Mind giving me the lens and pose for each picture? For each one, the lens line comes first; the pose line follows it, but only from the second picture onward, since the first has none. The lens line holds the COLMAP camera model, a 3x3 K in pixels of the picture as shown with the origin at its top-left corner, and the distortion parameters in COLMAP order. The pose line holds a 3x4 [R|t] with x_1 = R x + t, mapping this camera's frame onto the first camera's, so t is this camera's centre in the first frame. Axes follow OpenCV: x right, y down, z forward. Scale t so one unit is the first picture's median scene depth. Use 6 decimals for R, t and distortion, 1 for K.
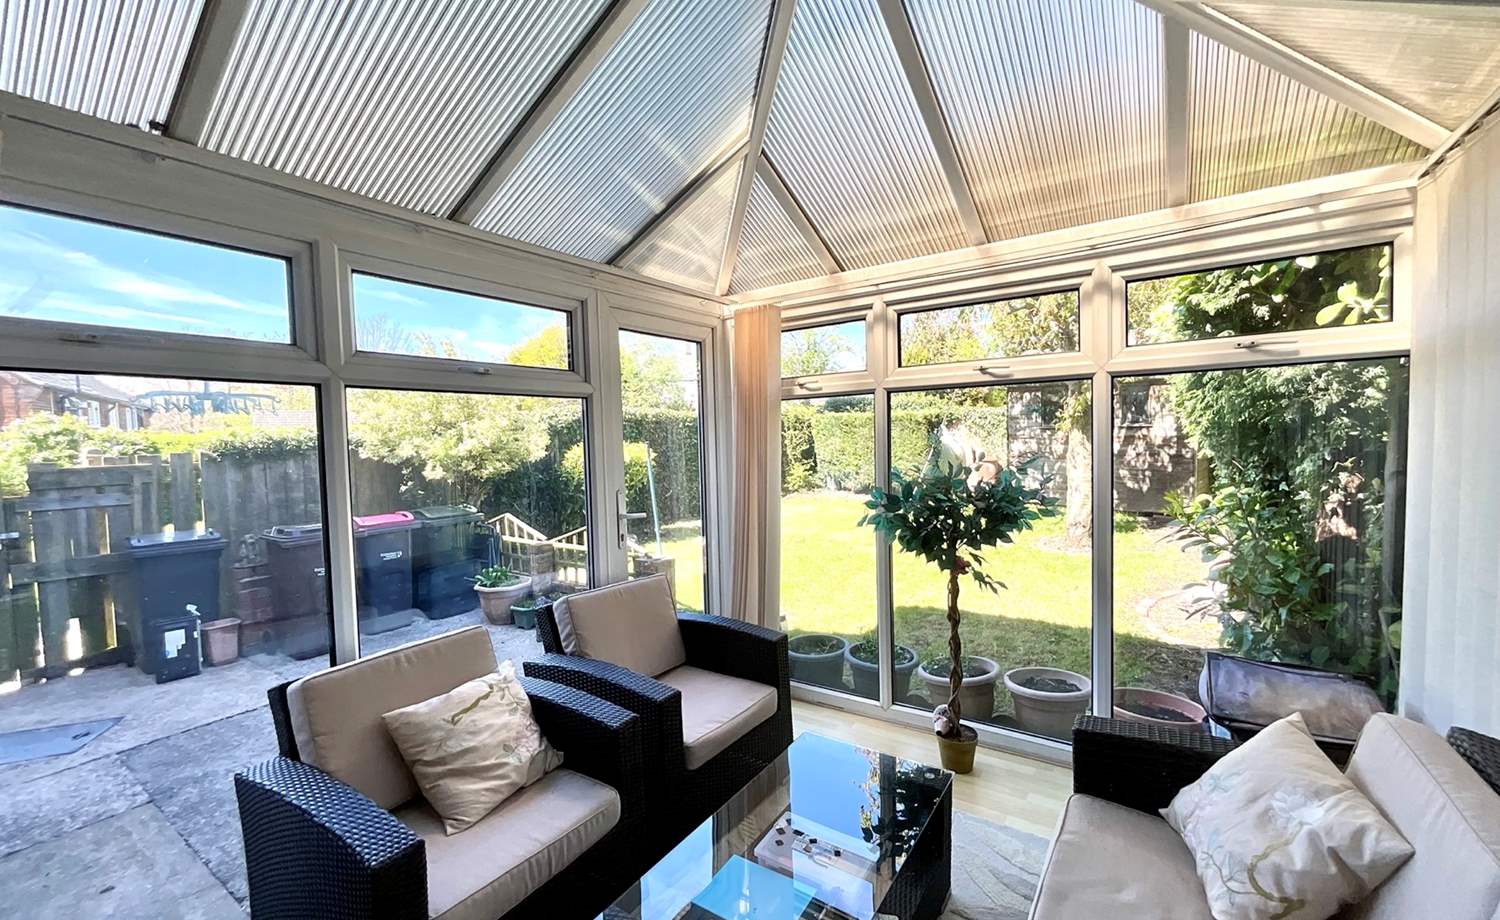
lens RADIAL K [[607.5, 0, 754.6], [0, 607.5, 463.8], [0, 0, 1]] dist [0.000059, 0.000133]
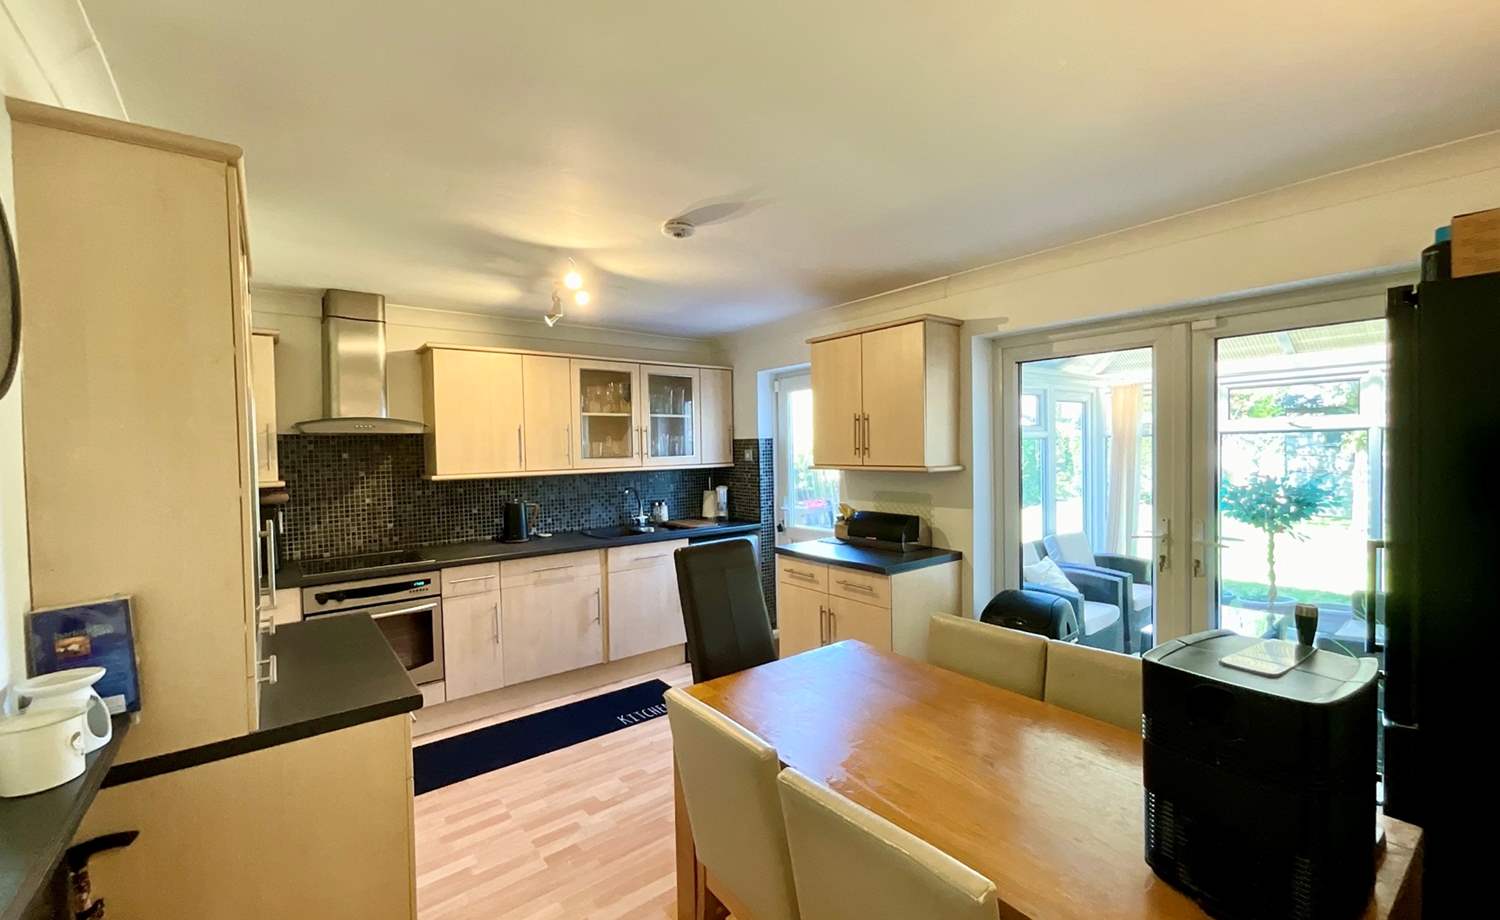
lens RADIAL K [[607.5, 0, 744.3], [0, 607.5, 461.8], [0, 0, 1]] dist [0.000059, 0.000133]
pose [[0.951091, 0.016419, -0.308475, -0.192602], [-0.021080, 0.999708, -0.011782, 0.003777], [0.308192, 0.017708, 0.951159, -0.381958]]
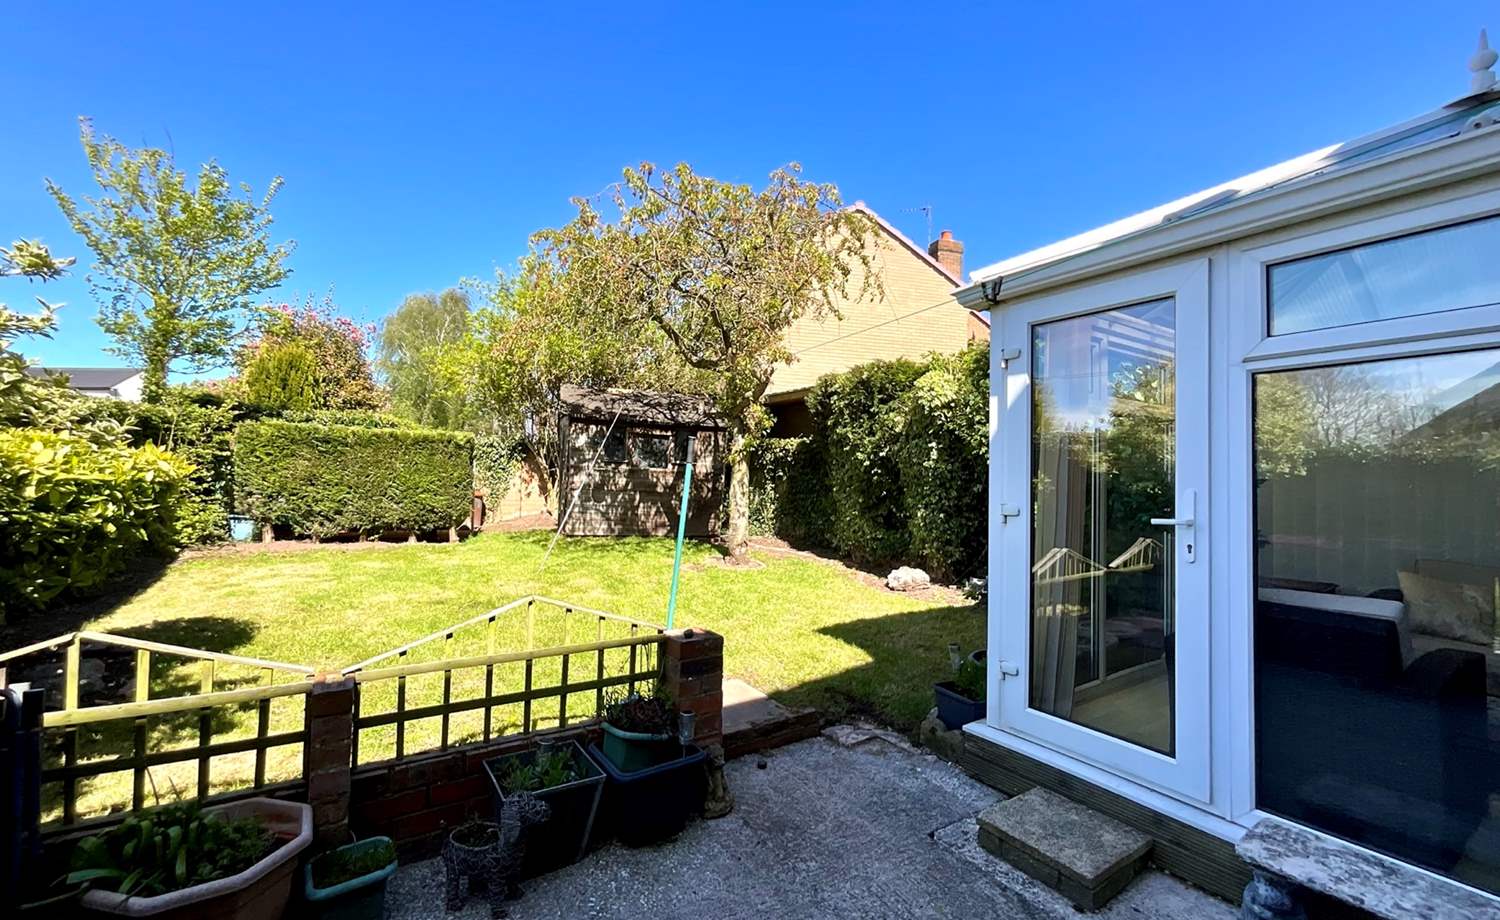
lens RADIAL K [[607.5, 0, 753.6], [0, 607.5, 461.9], [0, 0, 1]] dist [0.000059, 0.000133]
pose [[0.379359, 0.061535, 0.923201, -0.415429], [0.016794, 0.997164, -0.073366, 0.023907], [-0.925097, 0.043337, 0.377250, 0.422310]]
